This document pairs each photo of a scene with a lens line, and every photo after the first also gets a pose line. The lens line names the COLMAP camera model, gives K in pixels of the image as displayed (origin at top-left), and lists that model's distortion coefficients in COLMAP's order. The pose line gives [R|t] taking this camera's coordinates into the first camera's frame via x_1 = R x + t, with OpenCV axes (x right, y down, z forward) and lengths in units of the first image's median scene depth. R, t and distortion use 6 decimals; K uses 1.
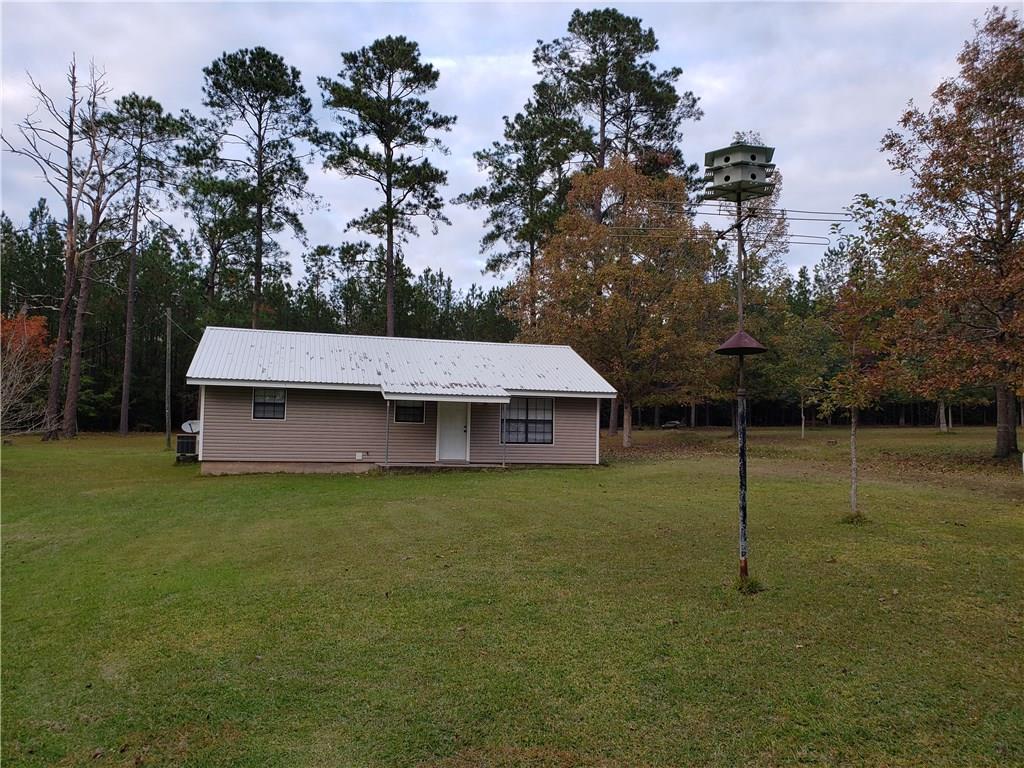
lens RADIAL K [[789.9, 0, 497.2], [0, 789.9, 391.3], [0, 0, 1]] dist [0.027290, -0.022958]
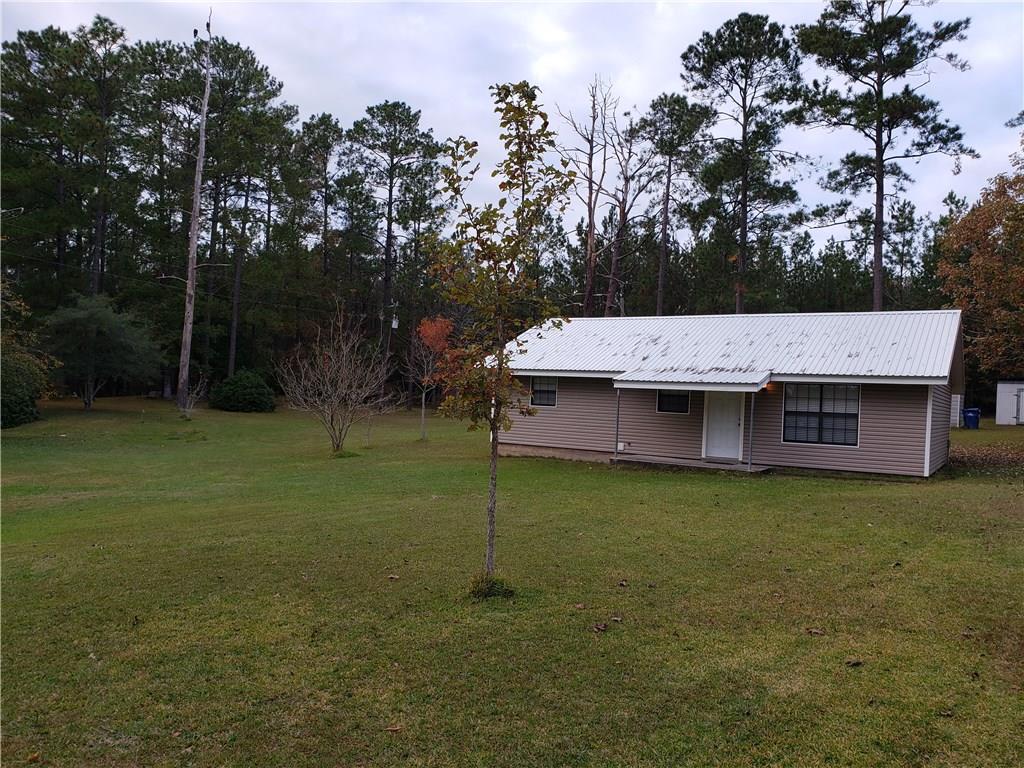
lens RADIAL K [[789.9, 0, 530.3], [0, 789.9, 399.4], [0, 0, 1]] dist [0.027290, -0.022958]
pose [[0.699281, 0.015198, -0.714686, 0.273115], [0.014794, 0.999252, 0.035725, -0.006856], [0.714694, -0.035555, 0.698533, 0.164544]]
